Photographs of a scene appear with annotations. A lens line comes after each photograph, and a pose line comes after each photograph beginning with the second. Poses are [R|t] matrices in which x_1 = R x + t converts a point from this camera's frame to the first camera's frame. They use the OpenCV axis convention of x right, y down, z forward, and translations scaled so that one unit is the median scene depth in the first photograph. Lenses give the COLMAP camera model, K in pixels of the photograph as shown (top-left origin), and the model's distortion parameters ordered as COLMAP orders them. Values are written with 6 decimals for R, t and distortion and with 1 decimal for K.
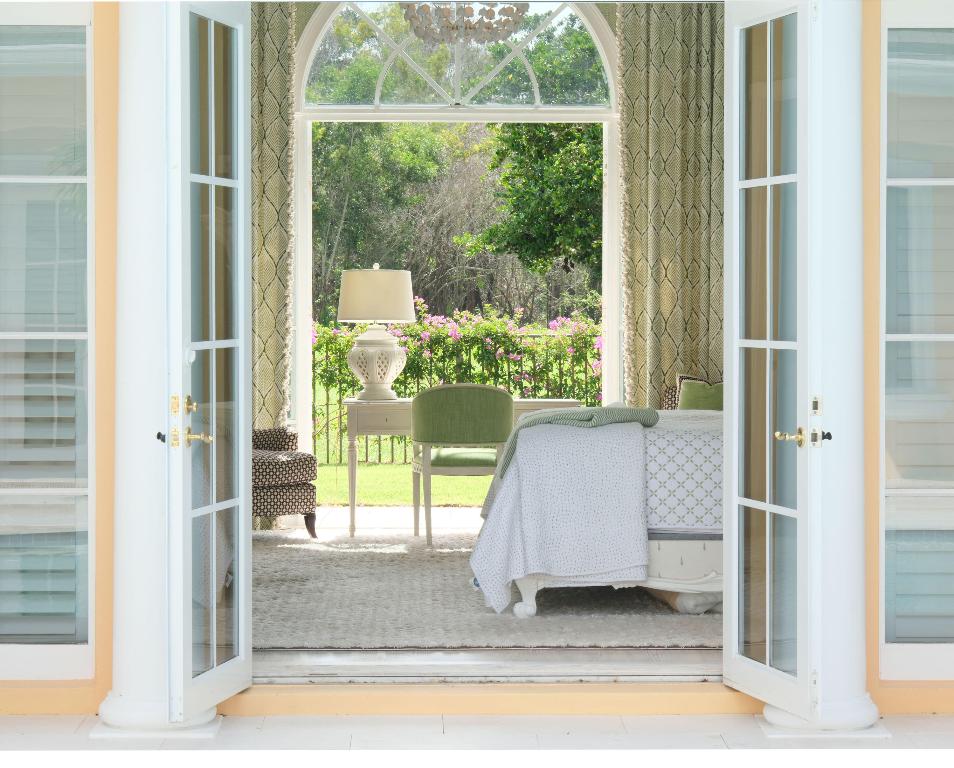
lens RADIAL K [[2556.9, 0, 477.9], [0, 2556.9, 381.1], [0, 0, 1]] dist [0.056367, 0.000000]
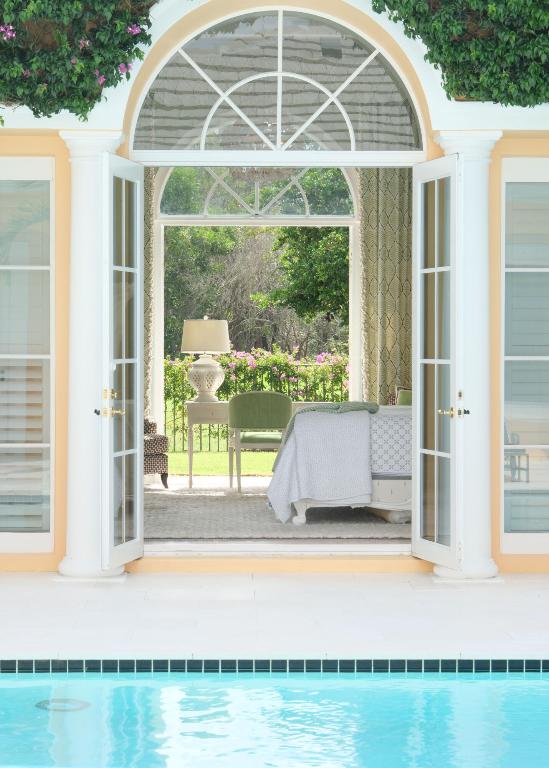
lens RADIAL K [[1963.4, 0, 273.6], [0, 1963.4, 385.0], [0, 0, 1]] dist [-0.020939, 0.000000]
pose [[0.999988, 0.001357, 0.004692, -0.004878], [-0.001306, 0.999940, -0.010888, 0.014557], [-0.004707, 0.010881, 0.999930, -0.312326]]
